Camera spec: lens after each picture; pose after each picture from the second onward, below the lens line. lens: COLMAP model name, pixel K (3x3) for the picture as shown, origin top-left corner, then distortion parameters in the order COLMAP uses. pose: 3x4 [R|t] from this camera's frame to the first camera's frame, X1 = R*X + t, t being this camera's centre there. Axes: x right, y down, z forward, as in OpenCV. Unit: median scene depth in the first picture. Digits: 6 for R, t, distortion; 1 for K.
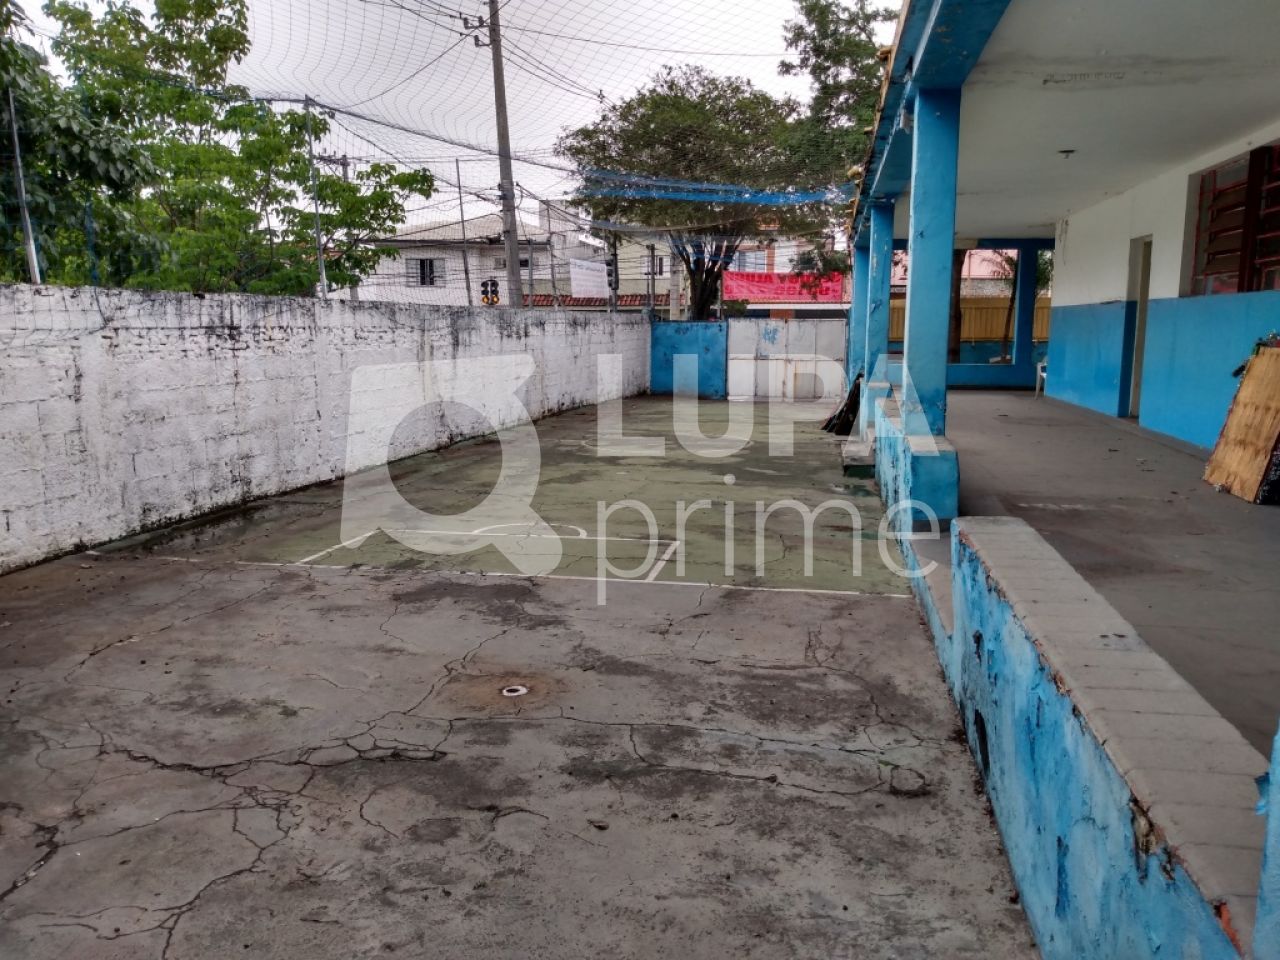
lens RADIAL K [[995.3, 0, 643.1], [0, 995.3, 487.0], [0, 0, 1]] dist [0.010245, -0.016165]
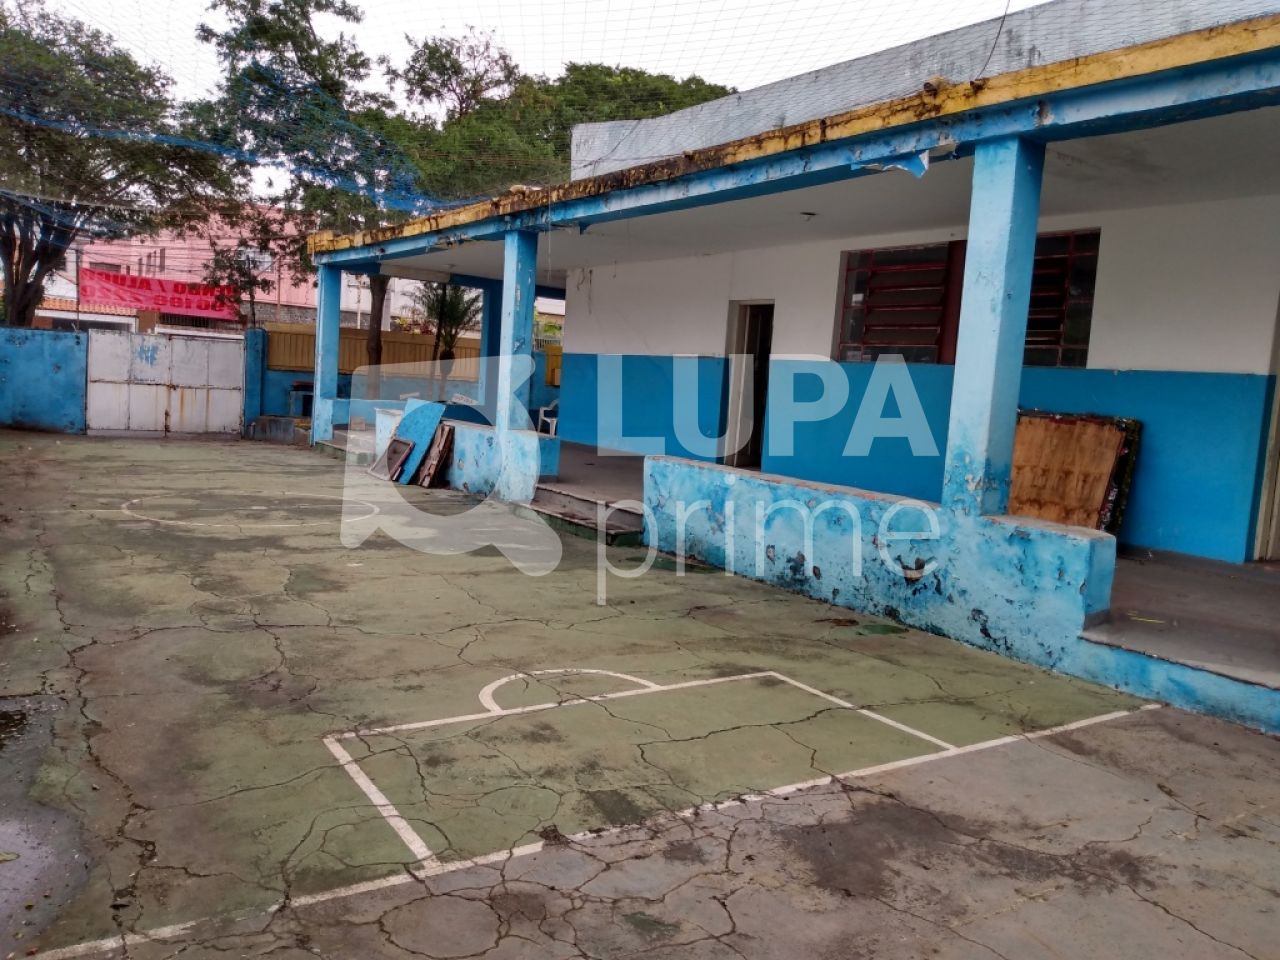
lens RADIAL K [[995.3, 0, 641.3], [0, 995.3, 471.5], [0, 0, 1]] dist [0.010245, -0.016165]
pose [[0.711235, -0.024054, 0.702543, -0.659985], [0.050138, 0.998605, -0.016568, -0.104608], [-0.701164, 0.047008, 0.711448, 0.649804]]
